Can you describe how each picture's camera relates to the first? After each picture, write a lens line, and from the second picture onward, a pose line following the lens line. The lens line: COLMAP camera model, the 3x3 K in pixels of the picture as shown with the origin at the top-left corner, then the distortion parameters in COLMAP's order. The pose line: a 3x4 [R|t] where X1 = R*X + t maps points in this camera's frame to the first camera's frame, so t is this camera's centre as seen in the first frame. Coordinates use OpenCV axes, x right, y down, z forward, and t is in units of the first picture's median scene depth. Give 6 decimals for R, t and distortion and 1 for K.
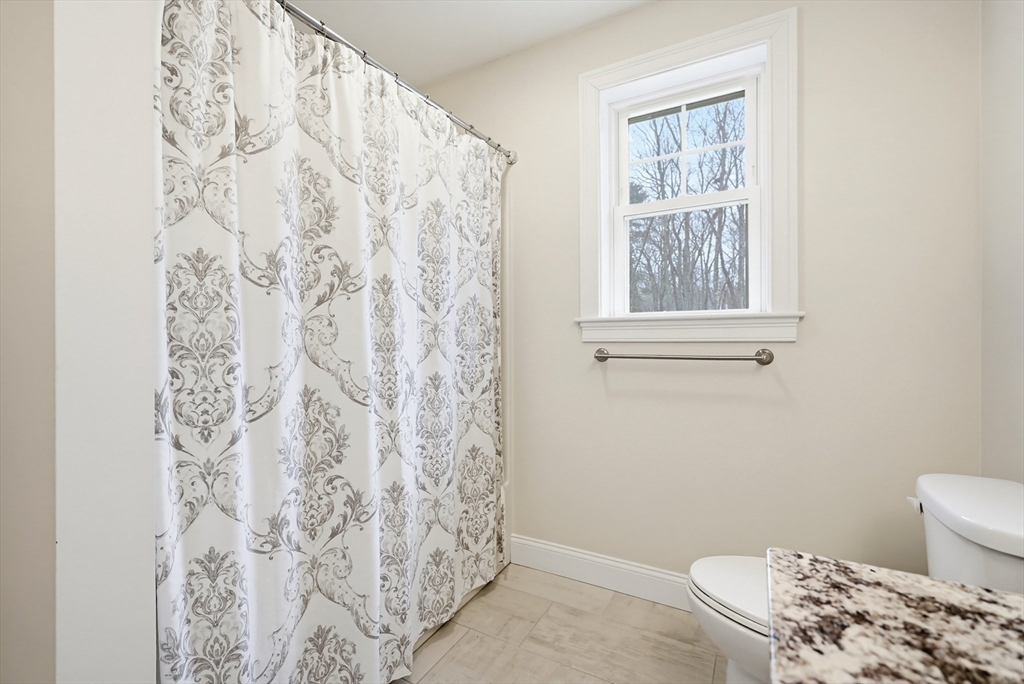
lens RADIAL K [[438.9, 0, 517.5], [0, 438.9, 338.7], [0, 0, 1]] dist [-0.001443, -0.000180]
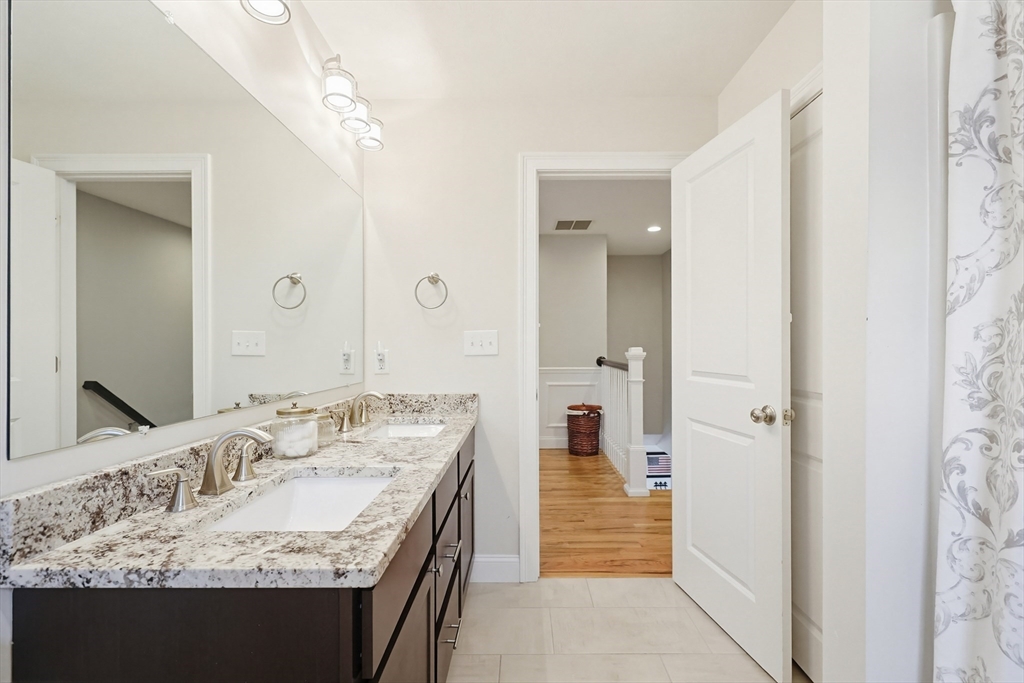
lens RADIAL K [[438.9, 0, 517.5], [0, 438.9, 338.2], [0, 0, 1]] dist [-0.001443, -0.000180]
pose [[-0.881503, 0.006751, -0.472130, 0.854624], [0.008241, 0.999965, -0.001087, -0.234874], [0.472107, -0.004849, -0.881528, 2.514496]]
